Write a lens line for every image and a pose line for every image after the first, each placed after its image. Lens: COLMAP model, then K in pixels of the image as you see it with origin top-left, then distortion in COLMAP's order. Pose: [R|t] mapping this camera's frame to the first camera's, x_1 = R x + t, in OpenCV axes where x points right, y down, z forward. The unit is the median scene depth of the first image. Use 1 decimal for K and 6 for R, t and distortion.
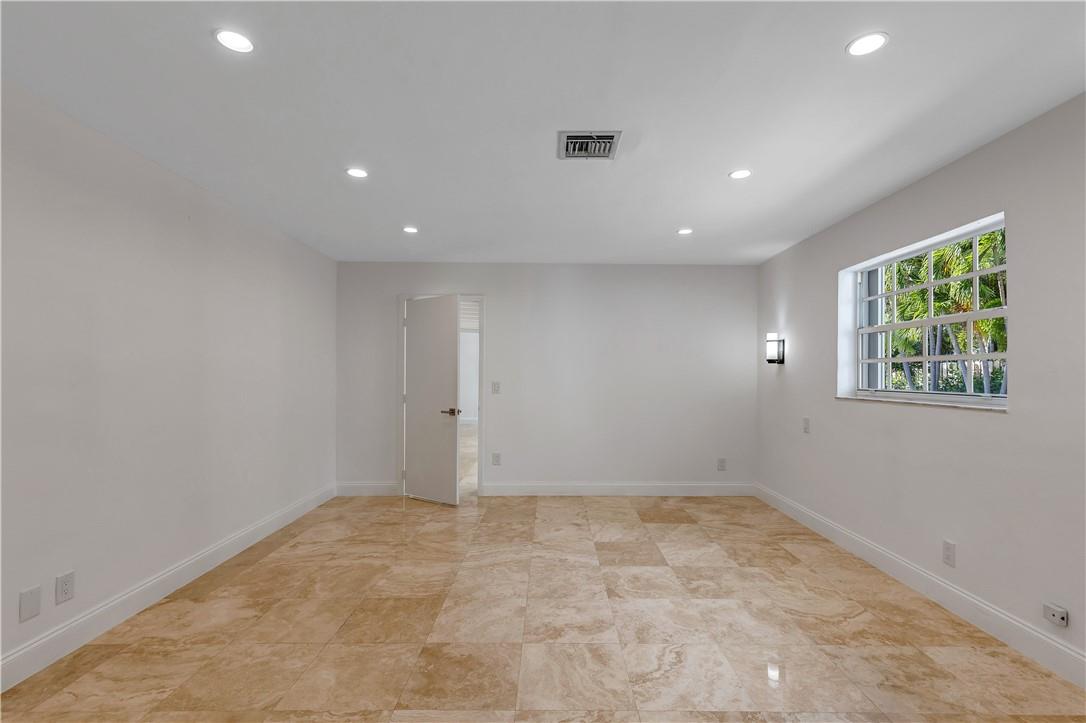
lens RADIAL K [[483.4, 0, 545.1], [0, 483.4, 366.6], [0, 0, 1]] dist [0.005420, -0.002083]
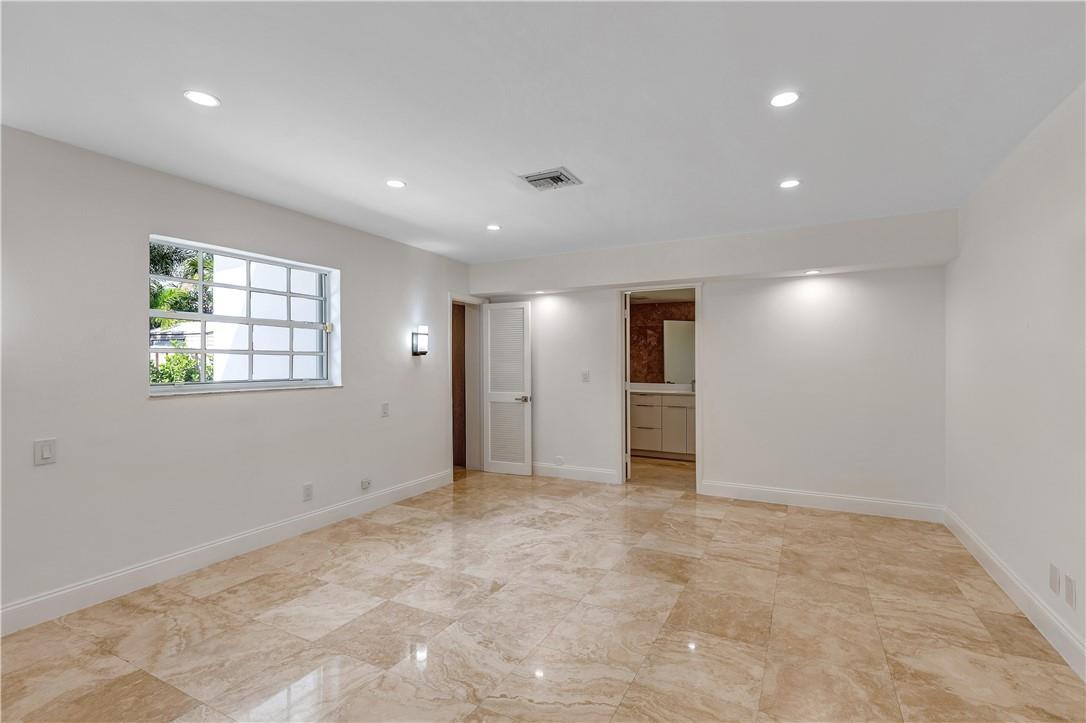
lens RADIAL K [[483.4, 0, 547.3], [0, 483.4, 363.2], [0, 0, 1]] dist [0.005420, -0.002083]
pose [[-0.885672, 0.000208, 0.464312, -0.429298], [-0.007408, 0.999866, -0.014577, 0.026020], [-0.464253, -0.016350, -0.885552, 1.910258]]
